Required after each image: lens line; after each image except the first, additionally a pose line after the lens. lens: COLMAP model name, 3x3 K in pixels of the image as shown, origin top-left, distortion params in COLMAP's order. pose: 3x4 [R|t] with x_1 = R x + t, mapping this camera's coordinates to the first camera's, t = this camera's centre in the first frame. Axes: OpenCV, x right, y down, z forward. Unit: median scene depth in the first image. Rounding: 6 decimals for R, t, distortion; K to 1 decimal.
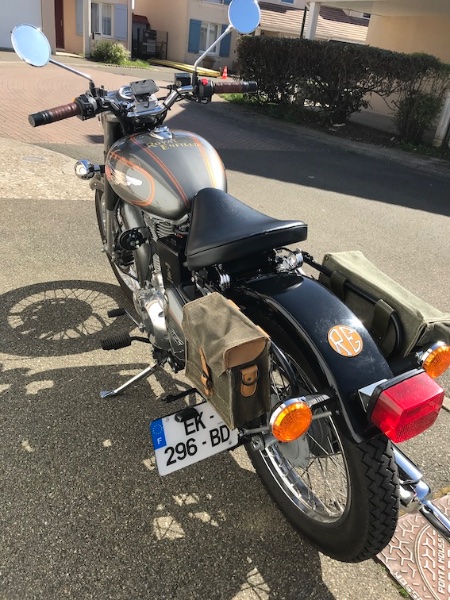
lens RADIAL K [[491.7, 0, 227.0], [0, 491.7, 301.8], [0, 0, 1]] dist [-0.004308, 0.001883]
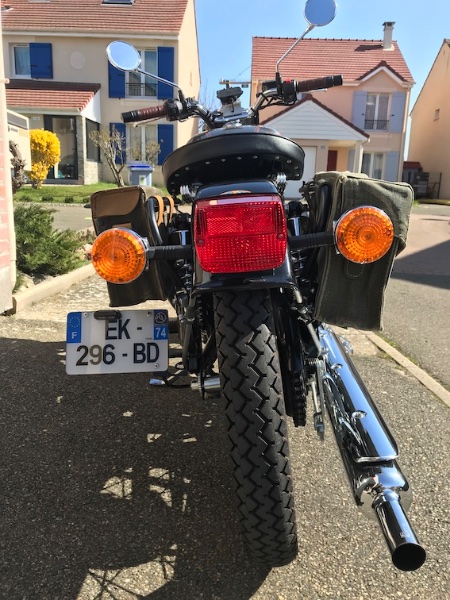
lens RADIAL K [[491.7, 0, 226.8], [0, 491.7, 298.6], [0, 0, 1]] dist [-0.004308, 0.001883]
pose [[0.850858, 0.023309, -0.524879, 0.575598], [-0.176998, 0.953336, -0.244587, 0.376004], [0.494684, 0.301011, 0.815279, 0.339151]]
